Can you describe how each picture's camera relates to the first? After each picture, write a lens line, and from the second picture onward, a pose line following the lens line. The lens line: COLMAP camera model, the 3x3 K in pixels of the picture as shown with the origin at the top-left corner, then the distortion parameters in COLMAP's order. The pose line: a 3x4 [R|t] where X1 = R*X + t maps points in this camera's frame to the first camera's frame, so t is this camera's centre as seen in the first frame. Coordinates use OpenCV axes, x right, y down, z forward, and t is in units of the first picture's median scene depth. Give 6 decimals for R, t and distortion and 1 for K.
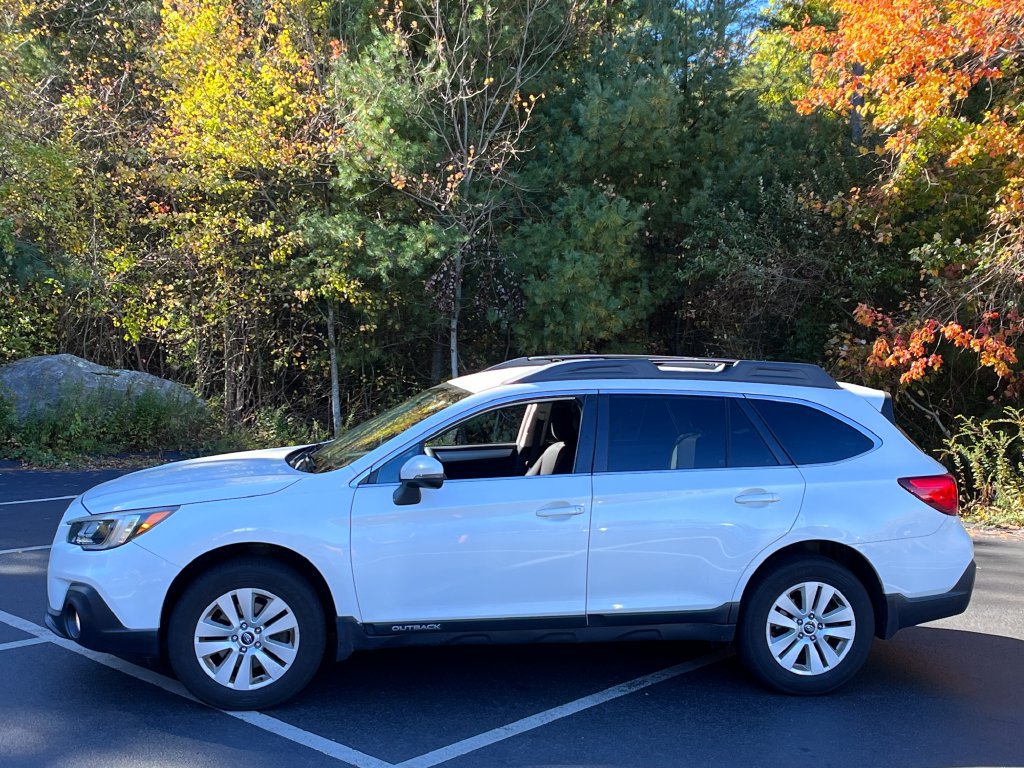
lens RADIAL K [[1114.4, 0, 501.3], [0, 1114.4, 388.1], [0, 0, 1]] dist [0.016121, 0.000000]
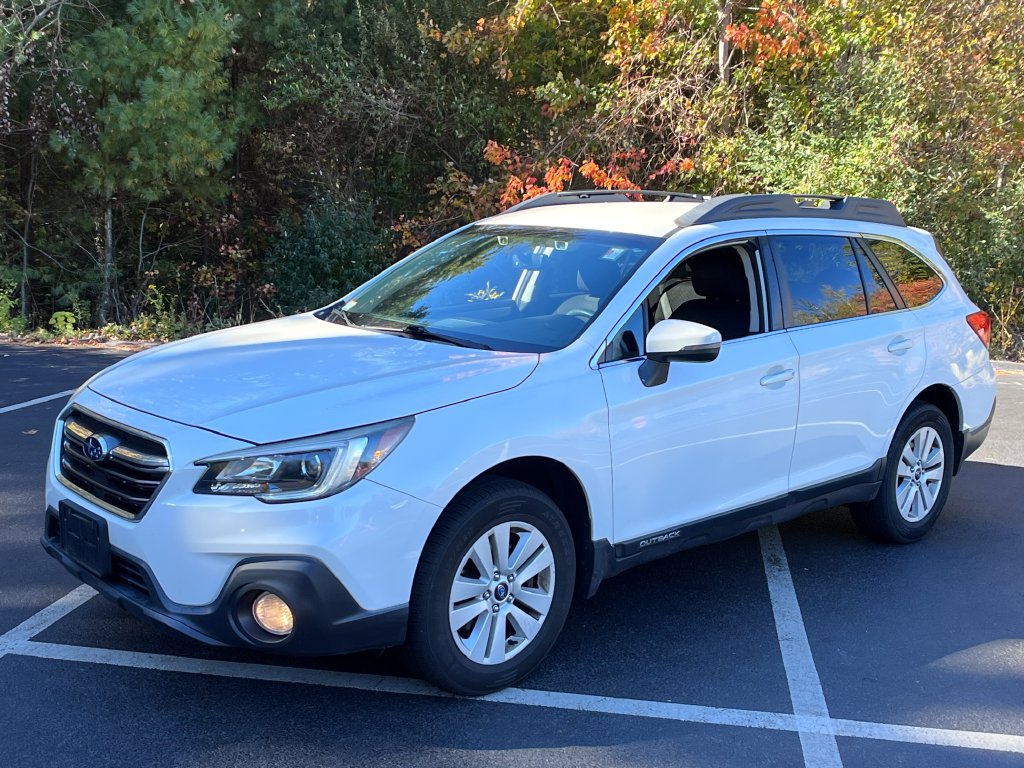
lens RADIAL K [[1114.4, 0, 512.0], [0, 1114.4, 381.9], [0, 0, 1]] dist [0.016121, 0.000000]
pose [[0.837668, -0.085044, 0.539517, -0.521123], [0.010826, 0.990194, 0.139276, -0.004925], [-0.546072, -0.110826, 0.830375, 0.374301]]
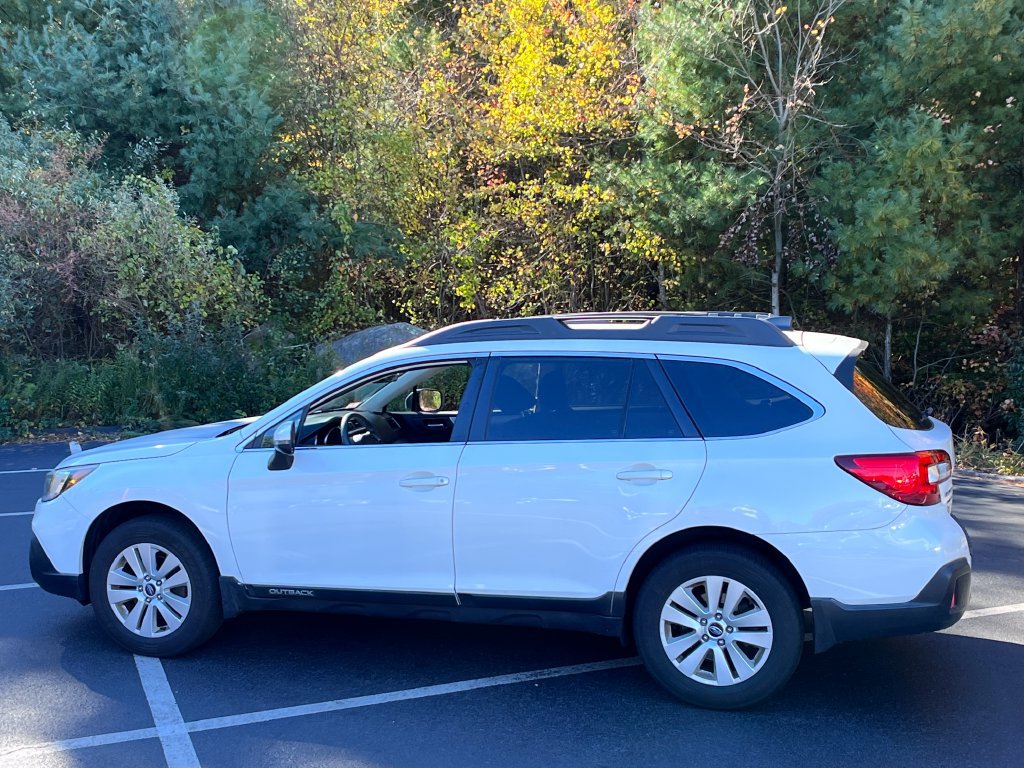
lens RADIAL K [[1114.4, 0, 496.8], [0, 1114.4, 385.5], [0, 0, 1]] dist [0.016121, 0.000000]
pose [[0.897066, -0.002529, -0.441890, 0.480558], [0.017438, 0.999407, 0.029681, 0.001903], [0.441553, -0.034332, 0.896578, 0.169302]]
